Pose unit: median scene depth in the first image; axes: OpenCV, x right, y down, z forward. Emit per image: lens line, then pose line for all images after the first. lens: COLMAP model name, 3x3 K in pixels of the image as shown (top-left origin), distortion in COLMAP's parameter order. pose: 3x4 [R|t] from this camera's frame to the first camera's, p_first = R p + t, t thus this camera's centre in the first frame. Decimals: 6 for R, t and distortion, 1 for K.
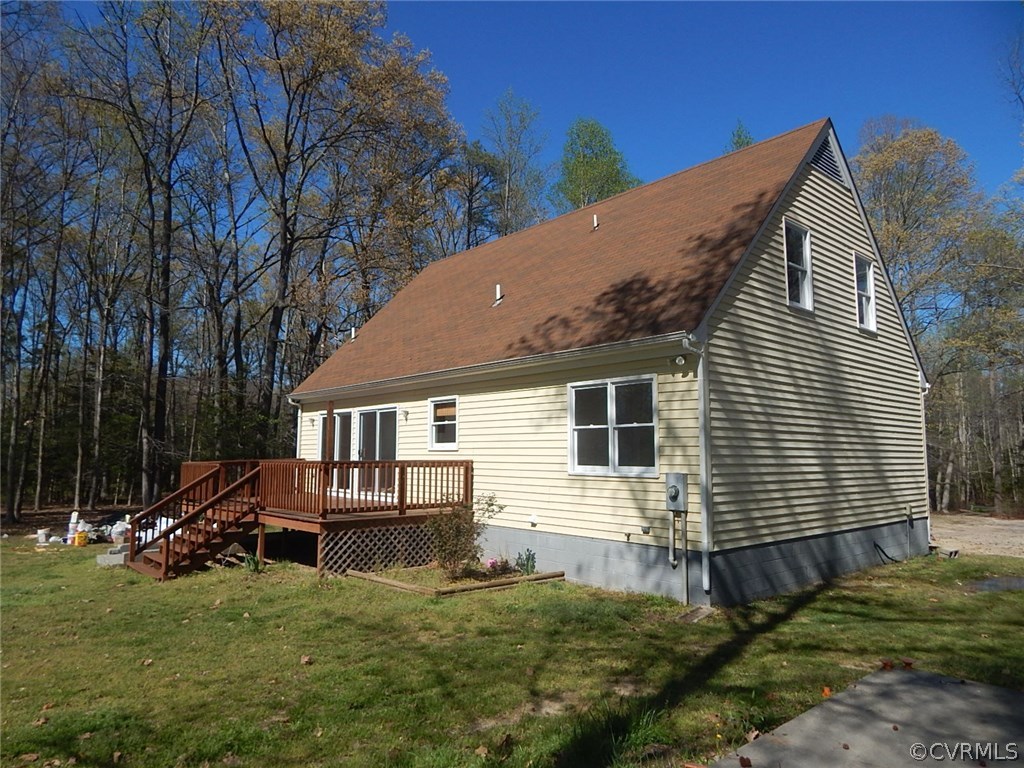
lens RADIAL K [[674.9, 0, 512.8], [0, 674.9, 388.4], [0, 0, 1]] dist [0.005323, 0.000344]
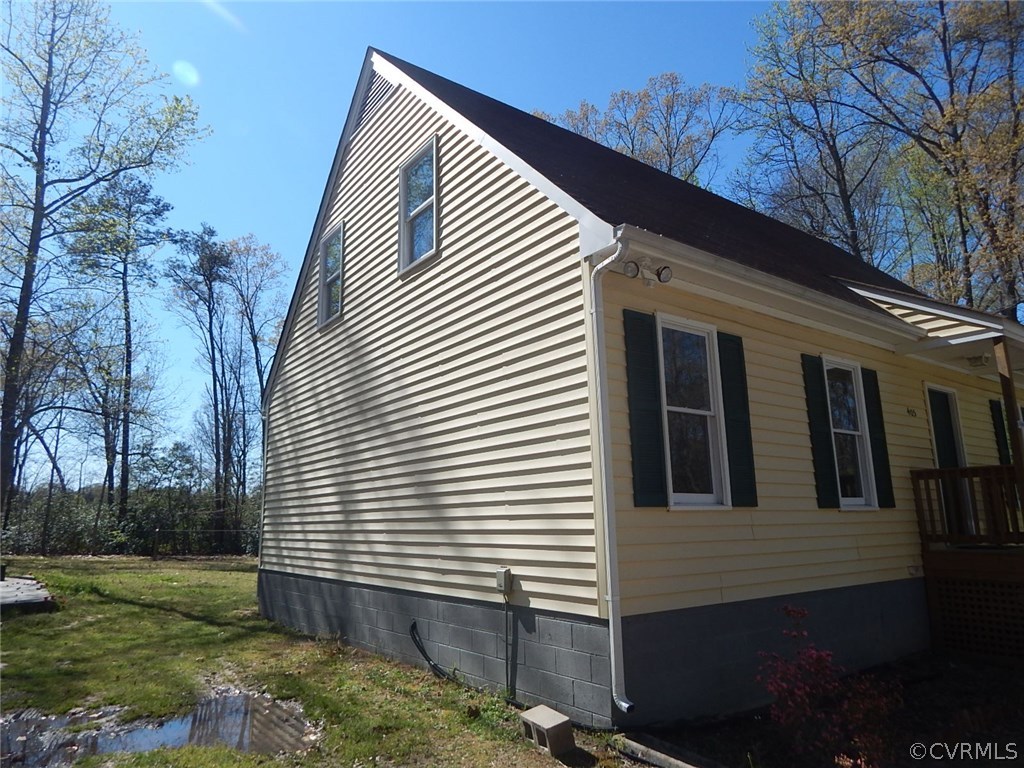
lens RADIAL K [[674.9, 0, 511.0], [0, 674.9, 380.7], [0, 0, 1]] dist [0.005323, 0.000344]
pose [[-0.102317, -0.196537, -0.975143, 1.232941], [0.130202, 0.969209, -0.209003, 0.175226], [0.986194, -0.148350, -0.073577, 1.262580]]
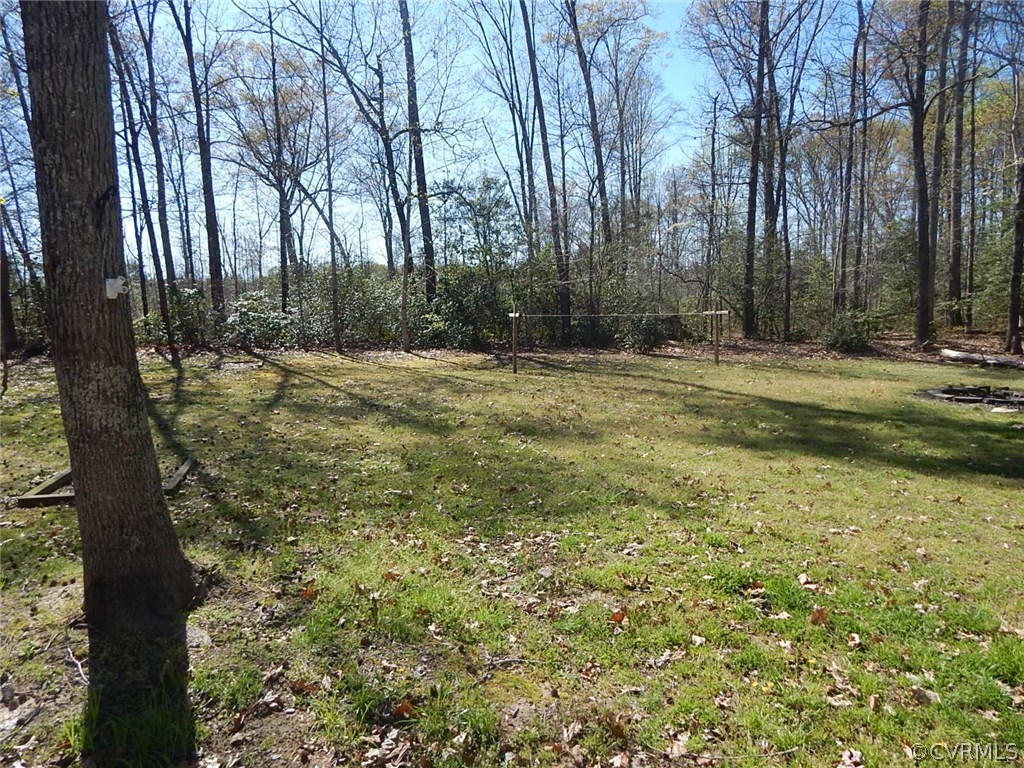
lens RADIAL K [[674.9, 0, 512.1], [0, 674.9, 381.8], [0, 0, 1]] dist [0.005323, 0.000344]
pose [[-0.426253, 0.137827, -0.894043, 0.914511], [0.136453, 0.986813, 0.087072, 0.135721], [0.894253, -0.084881, -0.439439, 1.001270]]
